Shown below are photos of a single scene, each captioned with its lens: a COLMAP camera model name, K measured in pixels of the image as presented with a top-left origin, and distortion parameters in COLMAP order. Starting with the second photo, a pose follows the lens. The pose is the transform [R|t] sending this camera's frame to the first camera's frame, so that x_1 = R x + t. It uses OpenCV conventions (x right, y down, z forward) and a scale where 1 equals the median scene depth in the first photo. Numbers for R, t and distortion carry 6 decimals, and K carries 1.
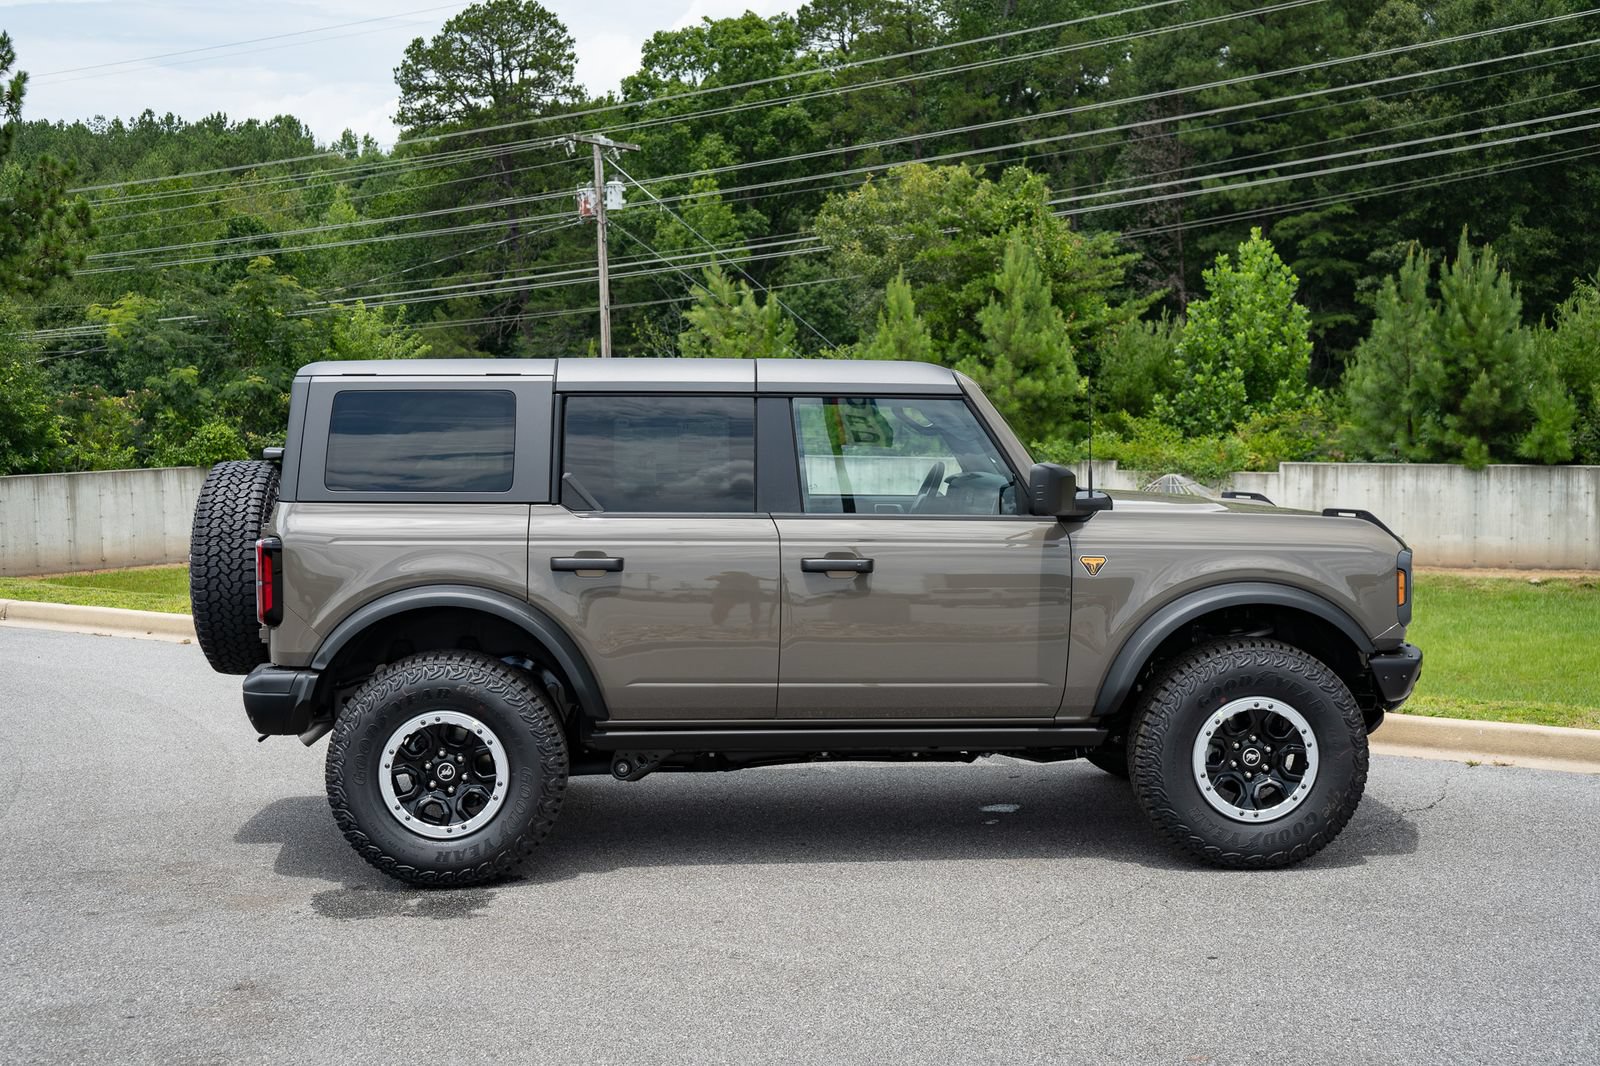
lens RADIAL K [[1958.9, 0, 800.3], [0, 1958.9, 509.0], [0, 0, 1]] dist [0.026941, 0.000000]
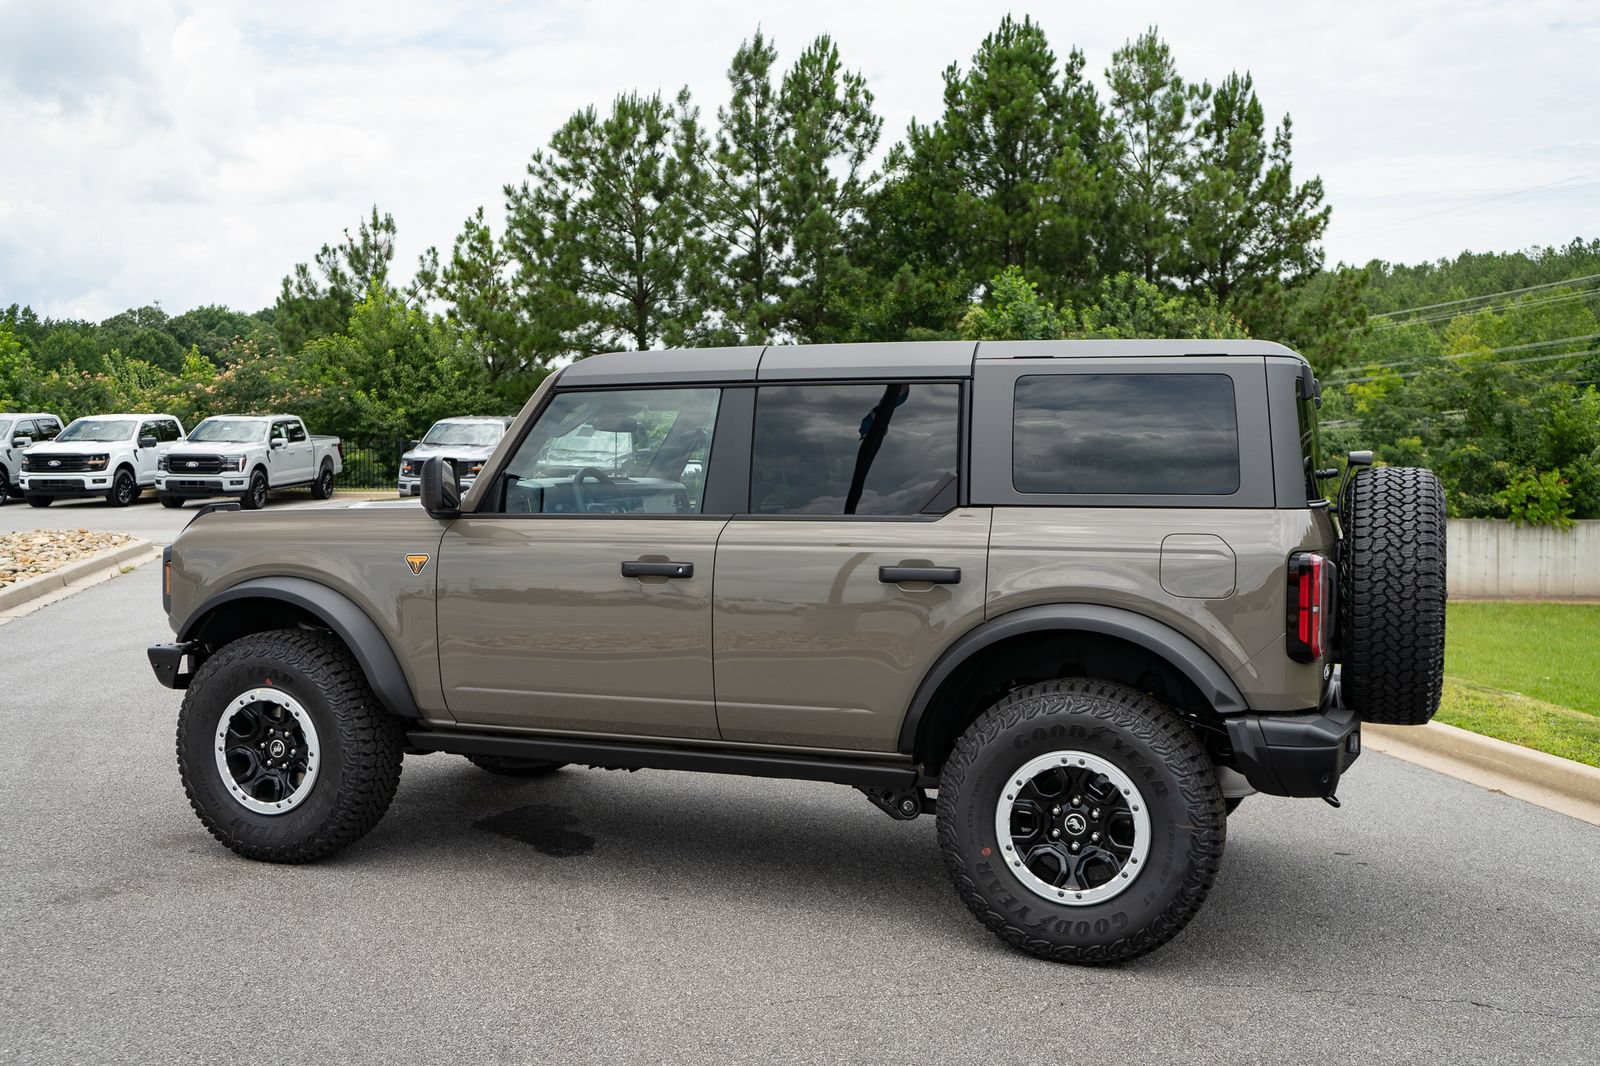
lens RADIAL K [[1544.1, 0, 824.6], [0, 1544.1, 511.9], [0, 0, 1]] dist [-0.001401, 0.000000]
pose [[0.715552, 0.051532, -0.696657, 0.074801], [-0.072756, 0.997349, -0.000955, 0.000625], [0.694761, 0.051369, 0.717404, 0.063119]]
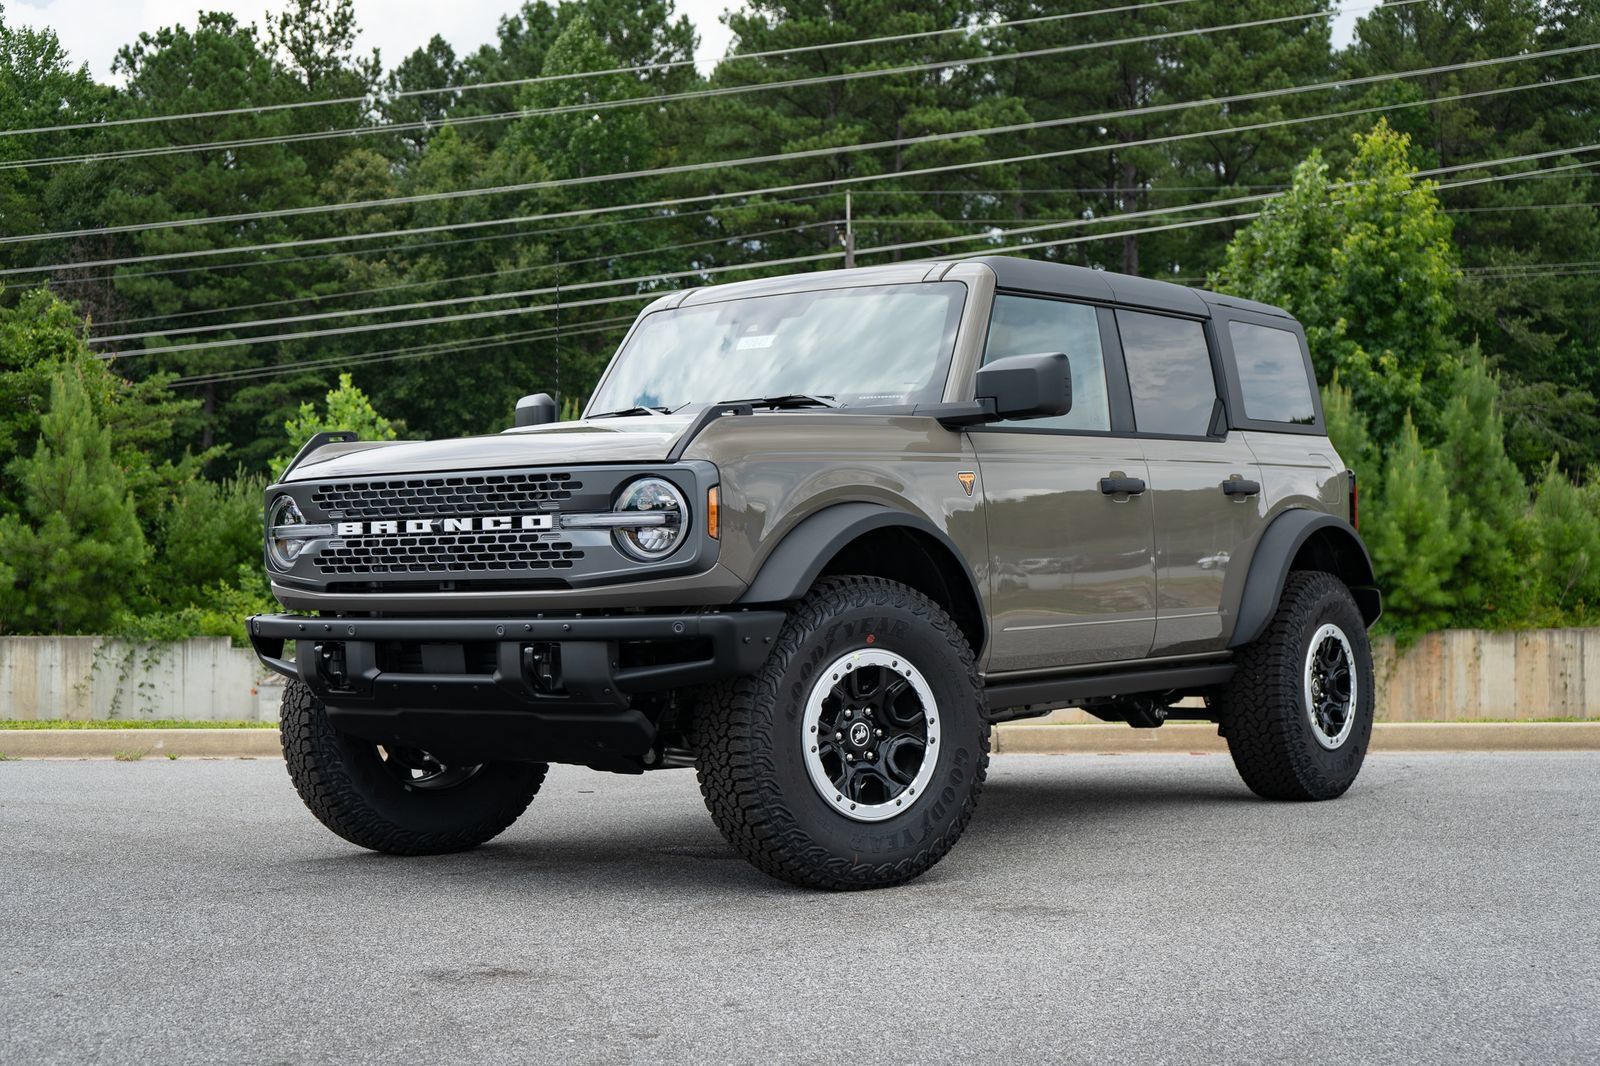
lens RADIAL K [[2359.9, 0, 793.3], [0, 2359.9, 523.4], [0, 0, 1]] dist [0.039038, 0.000000]
pose [[0.870306, 0.016429, 0.492237, -0.099772], [0.032351, 0.995378, -0.090421, 0.020914], [-0.491448, 0.094618, 0.865752, 0.007129]]
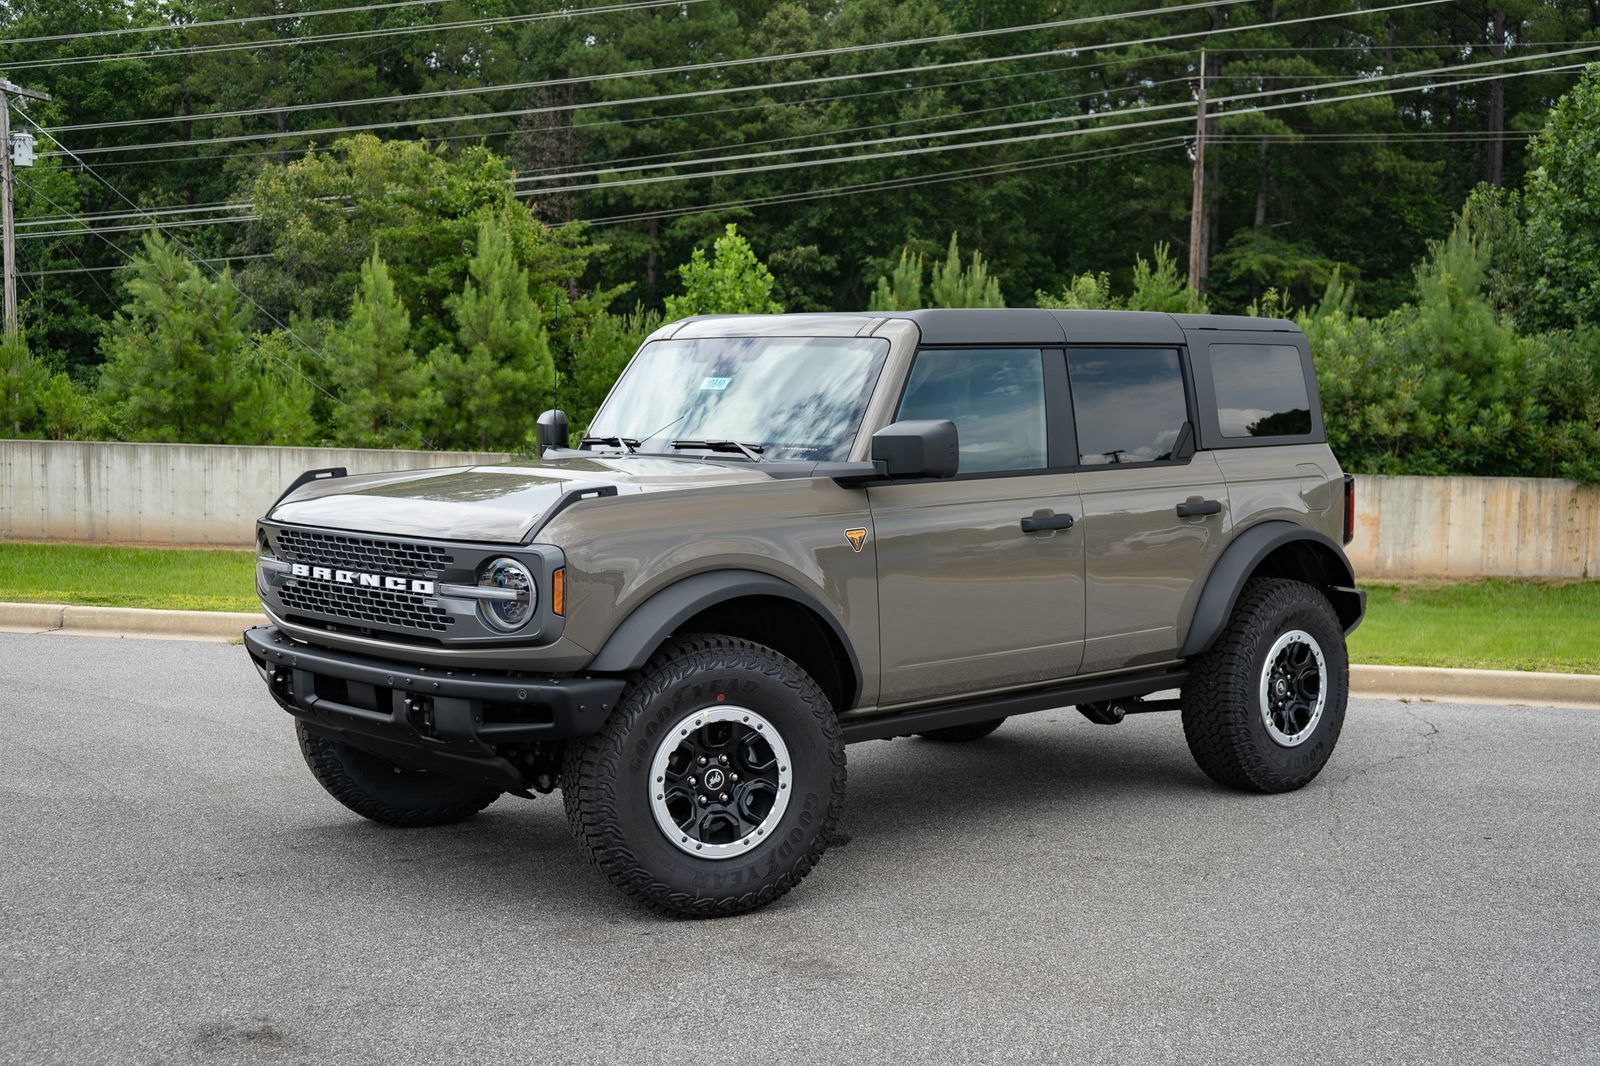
lens RADIAL K [[2087.0, 0, 801.6], [0, 2087.0, 523.0], [0, 0, 1]] dist [0.029904, 0.000000]
pose [[0.945331, 0.003849, 0.326091, -0.069756], [-0.004488, 0.999989, 0.001207, 0.005158], [-0.326082, -0.002604, 0.945338, -0.003919]]
